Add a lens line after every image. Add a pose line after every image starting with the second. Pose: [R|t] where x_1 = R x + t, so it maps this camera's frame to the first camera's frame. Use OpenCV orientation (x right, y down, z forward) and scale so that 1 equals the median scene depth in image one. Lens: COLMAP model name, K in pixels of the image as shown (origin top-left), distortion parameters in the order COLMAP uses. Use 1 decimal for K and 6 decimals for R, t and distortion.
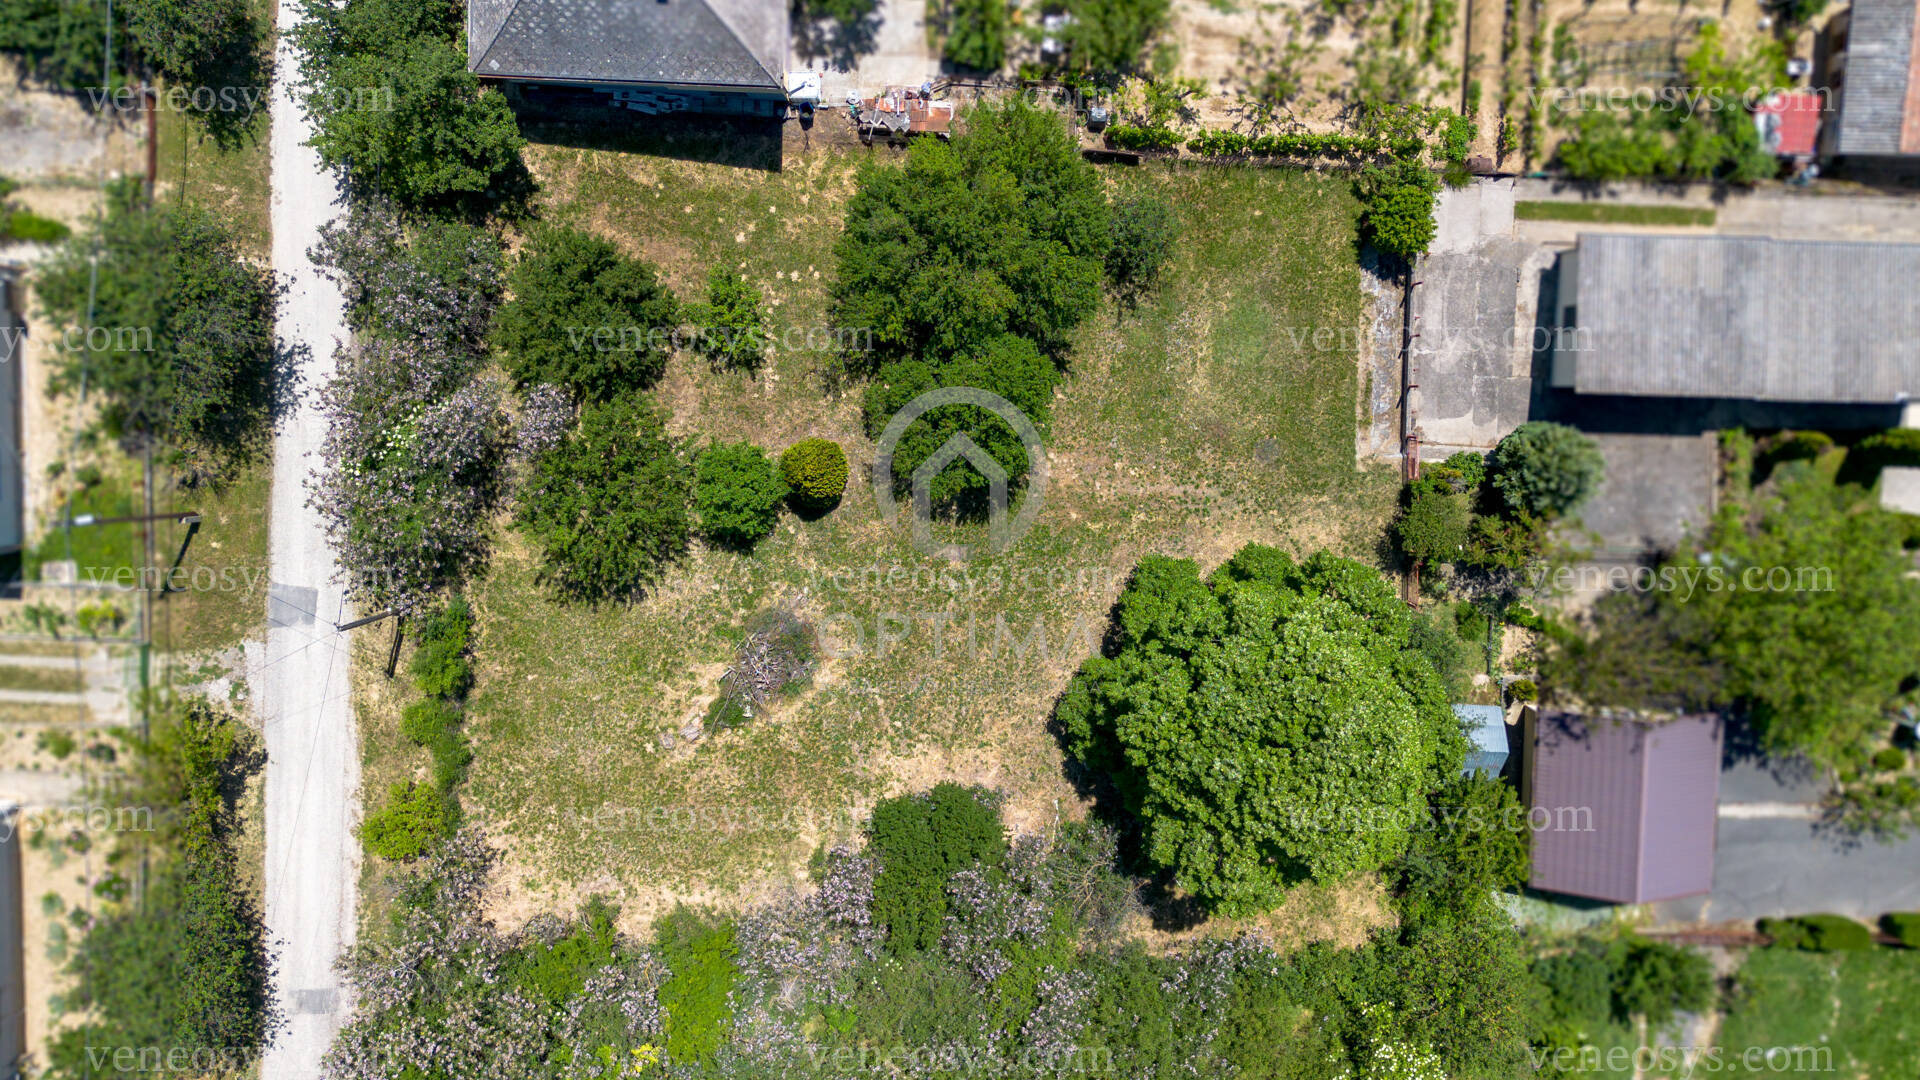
lens RADIAL K [[1401.3, 0, 966.3], [0, 1401.3, 532.1], [0, 0, 1]] dist [0.064711, -0.059654]
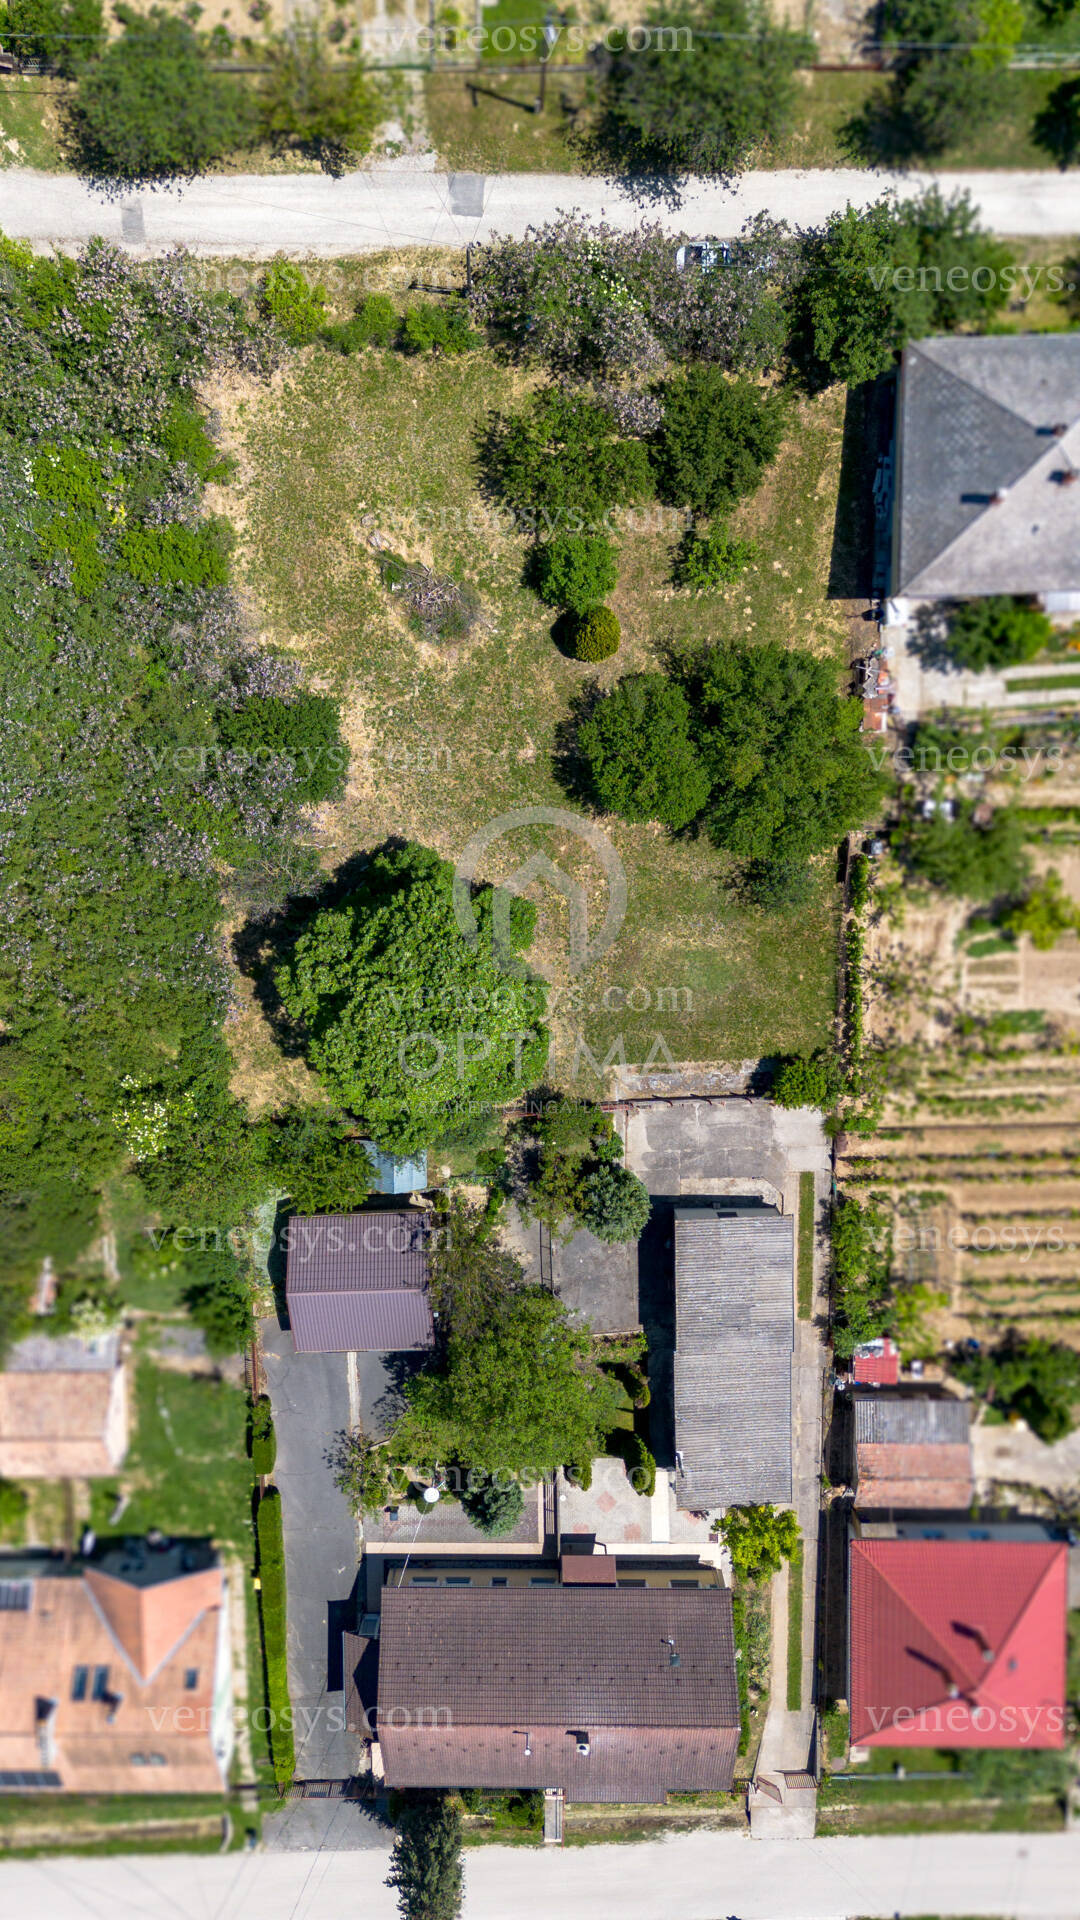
lens RADIAL K [[1401.3, 0, 498.2], [0, 1401.3, 958.2], [0, 0, 1]] dist [0.064711, -0.059654]
pose [[0.049814, 0.992013, 0.115882, 0.026712], [-0.996409, 0.057315, -0.062323, 0.130006], [-0.068467, -0.112361, 0.991306, -0.254219]]
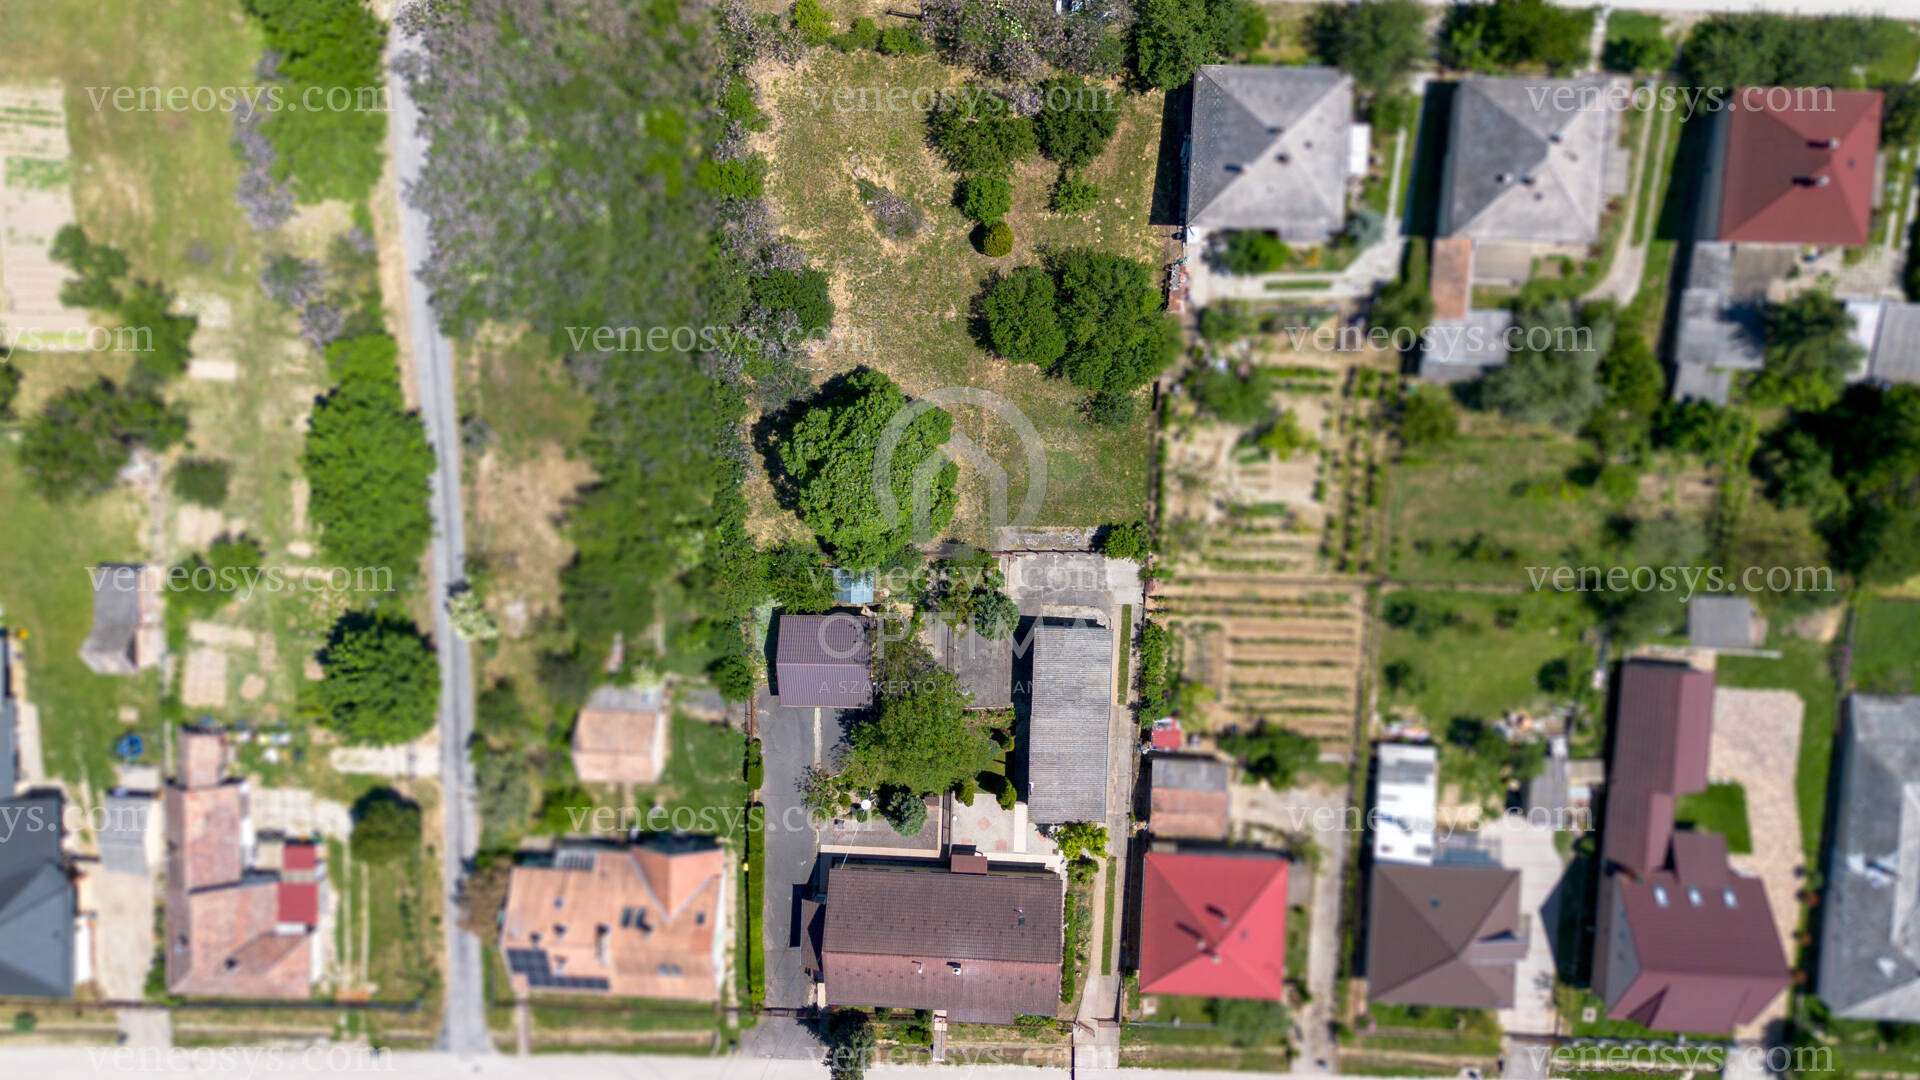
lens RADIAL K [[1401.3, 0, 976.1], [0, 1401.3, 536.9], [0, 0, 1]] dist [0.064711, -0.059654]
pose [[0.001330, 0.992085, 0.125561, 0.051905], [-0.997957, 0.009337, -0.063203, 0.105076], [-0.063875, -0.125220, 0.990071, -0.915889]]
